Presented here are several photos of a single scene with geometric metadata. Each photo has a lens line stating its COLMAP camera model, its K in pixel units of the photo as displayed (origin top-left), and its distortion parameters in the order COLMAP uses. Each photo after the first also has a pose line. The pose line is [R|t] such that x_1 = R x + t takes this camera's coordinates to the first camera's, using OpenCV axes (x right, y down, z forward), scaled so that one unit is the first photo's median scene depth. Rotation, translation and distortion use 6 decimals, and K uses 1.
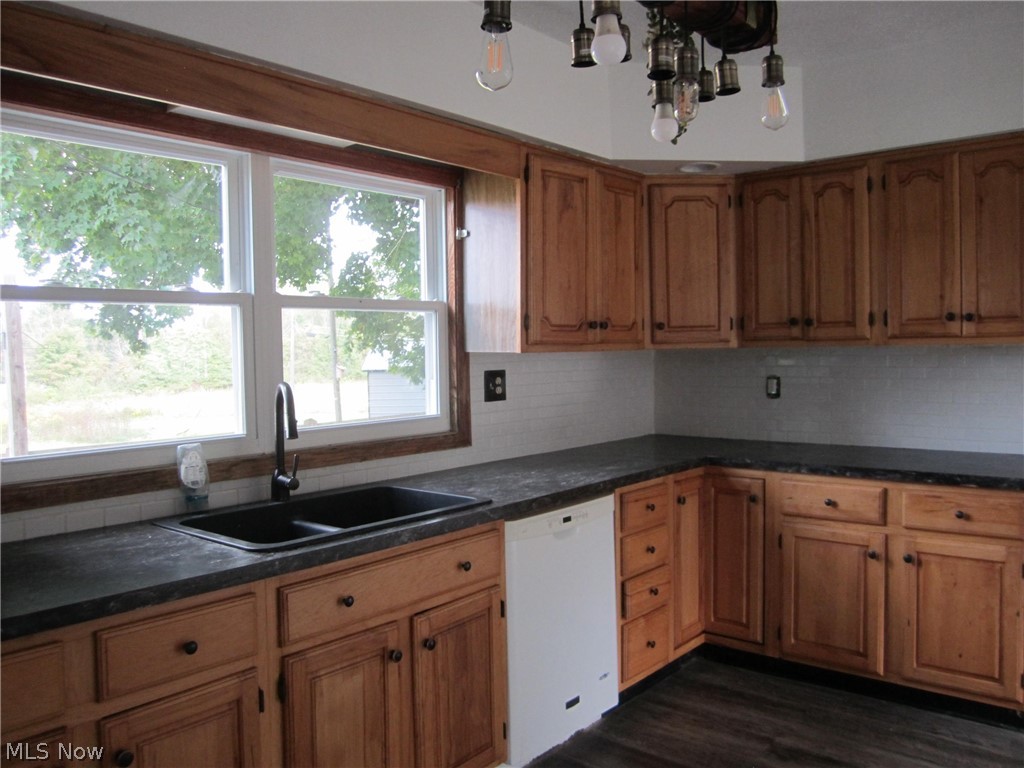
lens RADIAL K [[846.0, 0, 505.6], [0, 846.0, 383.7], [0, 0, 1]] dist [-0.065060, 0.029422]
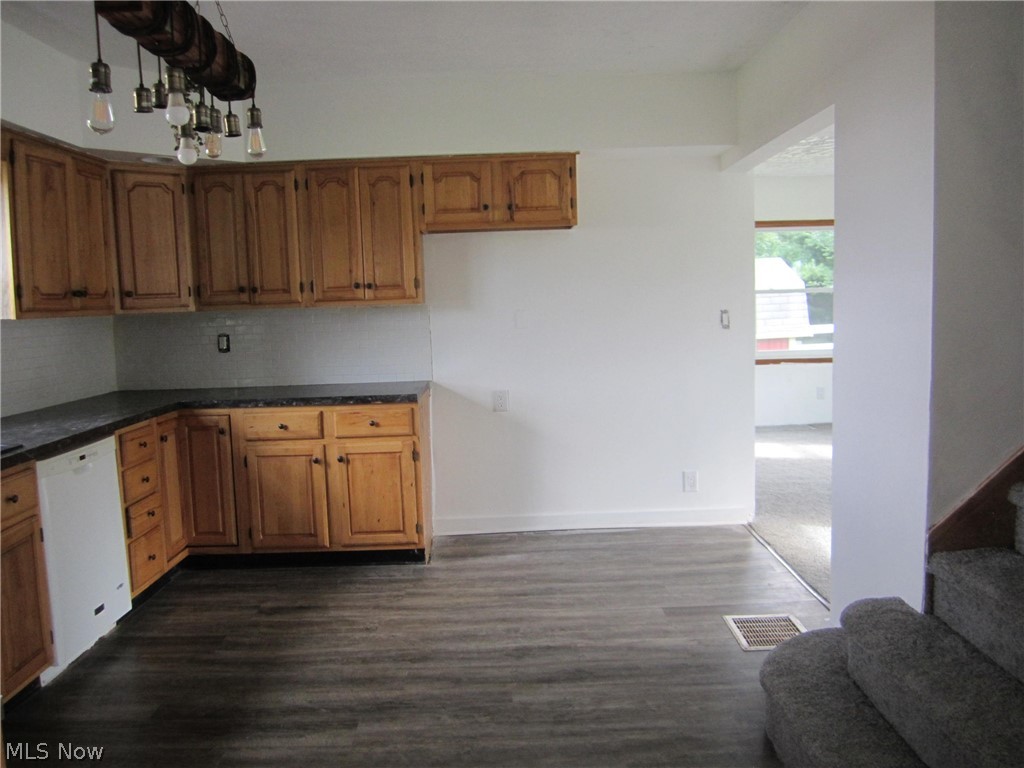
lens RADIAL K [[846.0, 0, 505.6], [0, 846.0, 383.7], [0, 0, 1]] dist [-0.065060, 0.029422]
pose [[0.768405, -0.069893, 0.636135, -0.182782], [0.044364, 0.997445, 0.056001, 0.015408], [-0.638424, -0.014810, 0.769542, -0.248091]]
